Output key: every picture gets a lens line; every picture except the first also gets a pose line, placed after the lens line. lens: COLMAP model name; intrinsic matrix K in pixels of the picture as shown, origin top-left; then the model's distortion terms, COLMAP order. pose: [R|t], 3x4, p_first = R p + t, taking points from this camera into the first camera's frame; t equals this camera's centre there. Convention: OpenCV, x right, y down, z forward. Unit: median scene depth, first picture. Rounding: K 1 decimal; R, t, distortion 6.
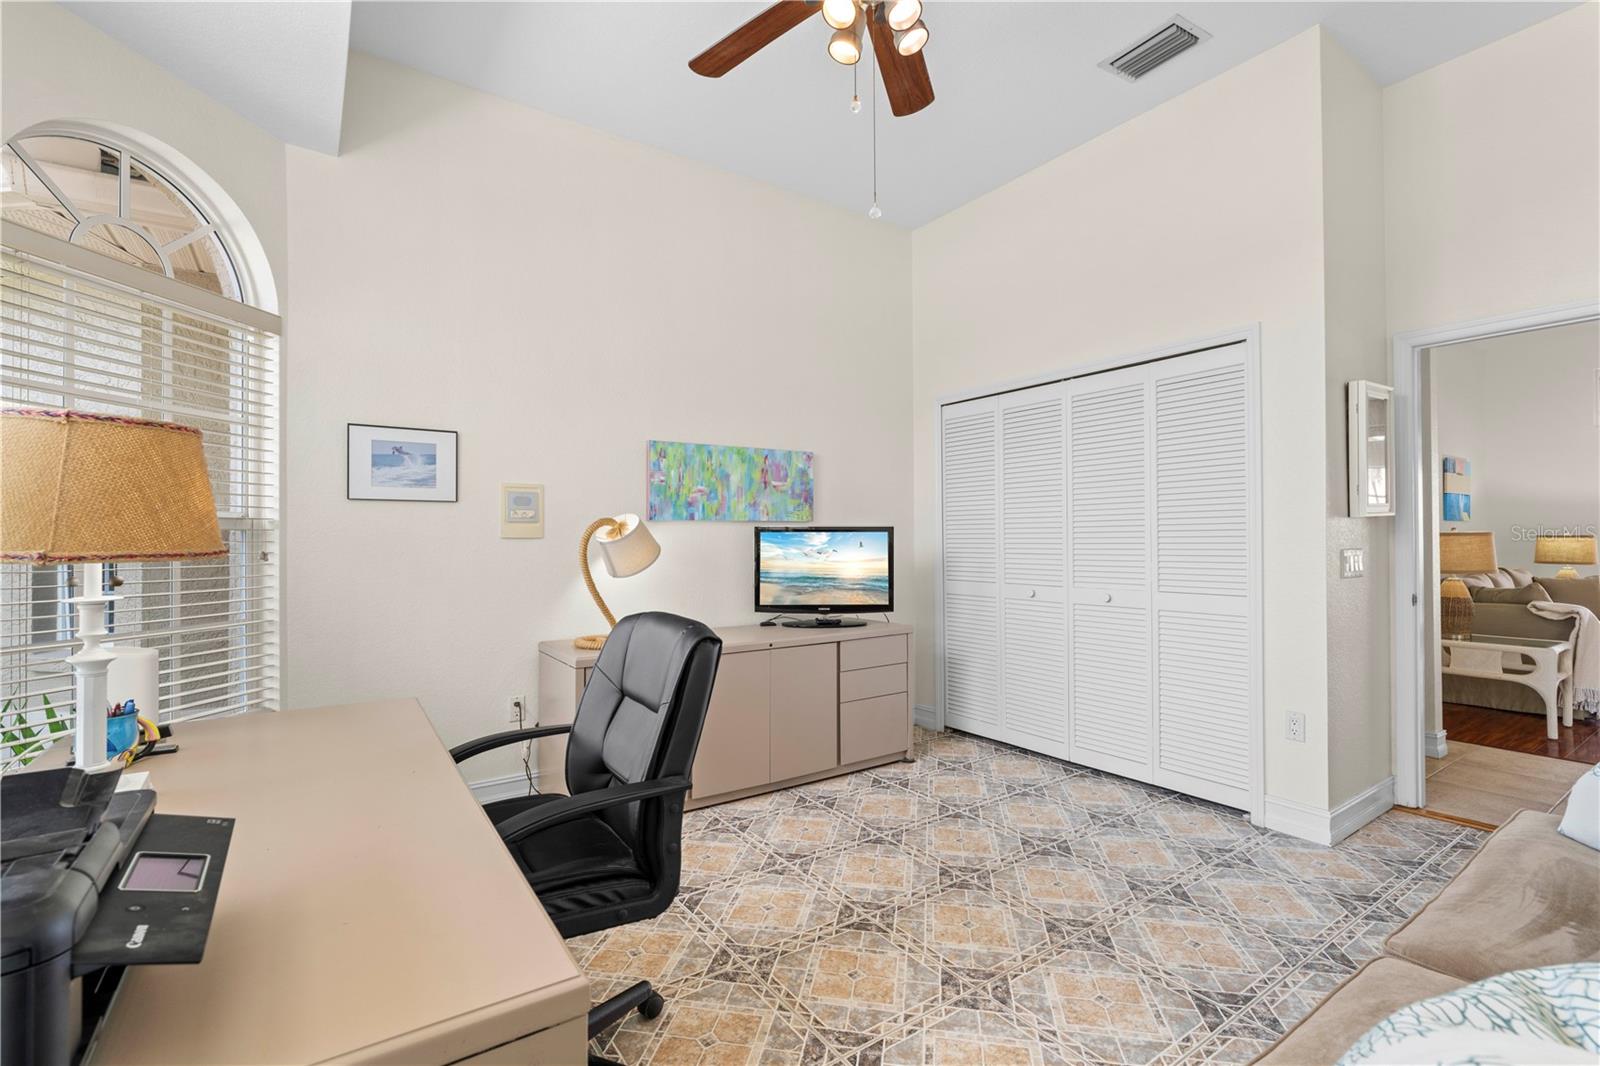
lens RADIAL K [[719.2, 0, 807.3], [0, 719.2, 537.5], [0, 0, 1]] dist [-0.007670, 0.002049]
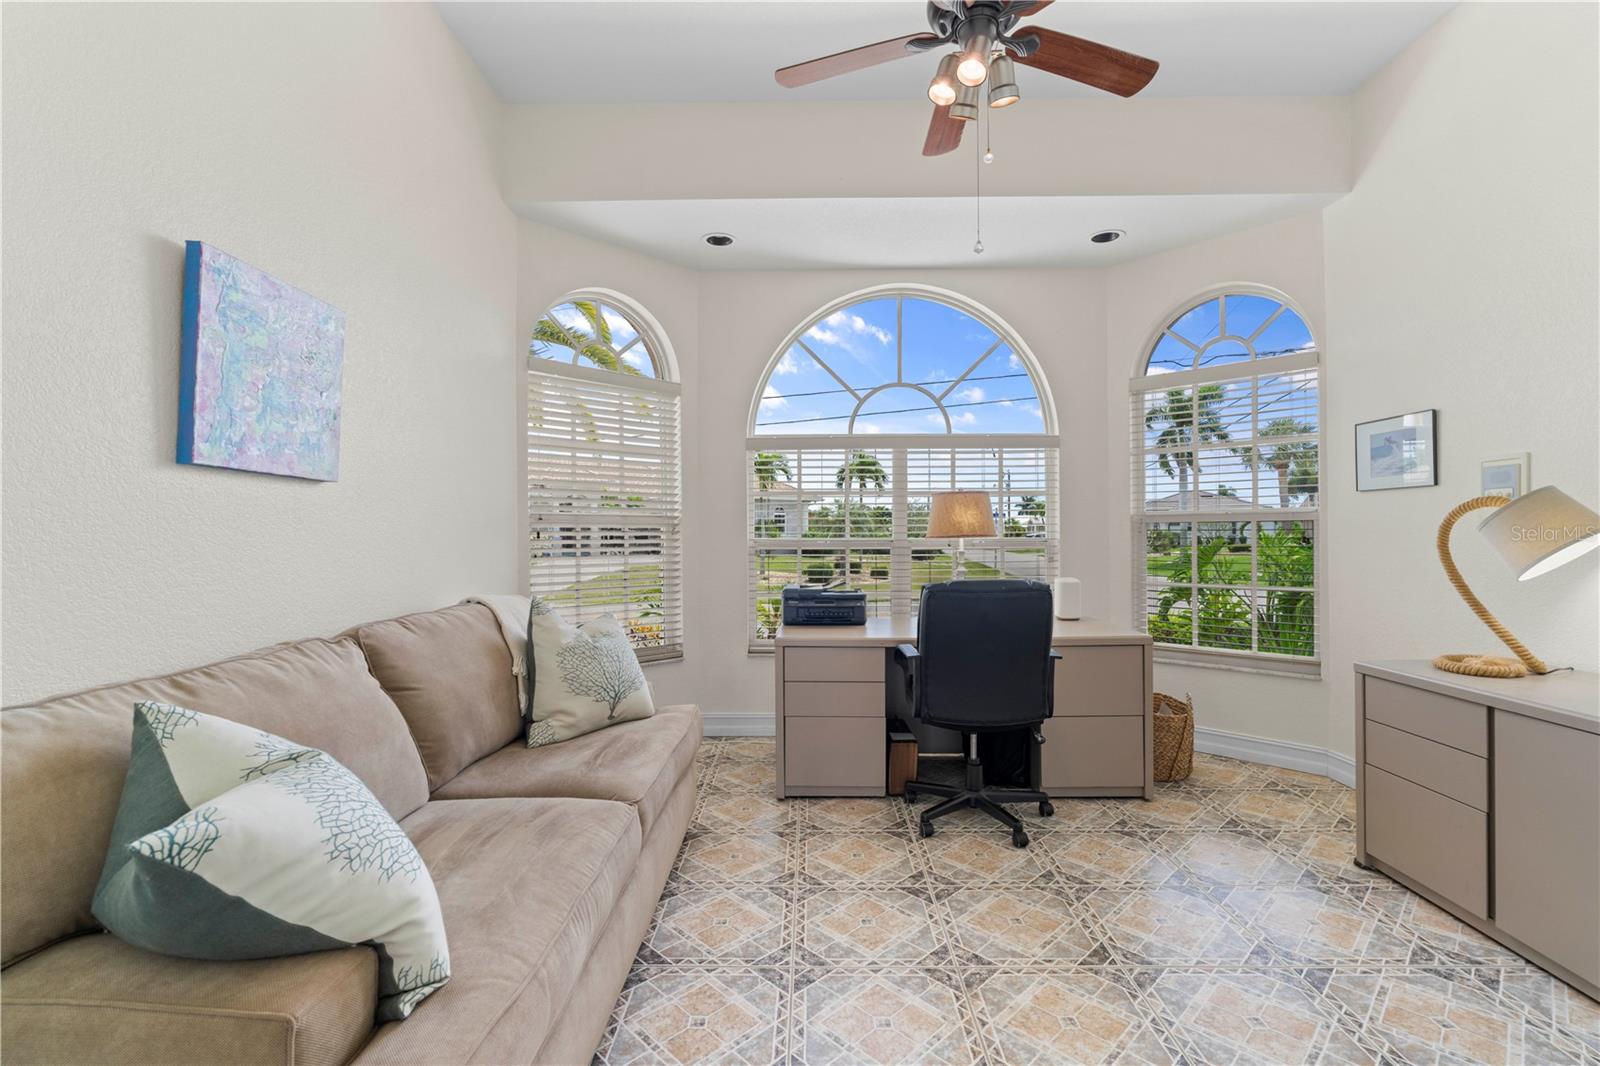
lens RADIAL K [[719.2, 0, 801.9], [0, 719.2, 527.7], [0, 0, 1]] dist [-0.007670, 0.002049]
pose [[-0.576728, 0.008402, -0.816893, 1.032183], [0.014116, 0.999900, 0.000319, -0.010603], [0.816814, -0.011348, -0.576789, 1.215378]]
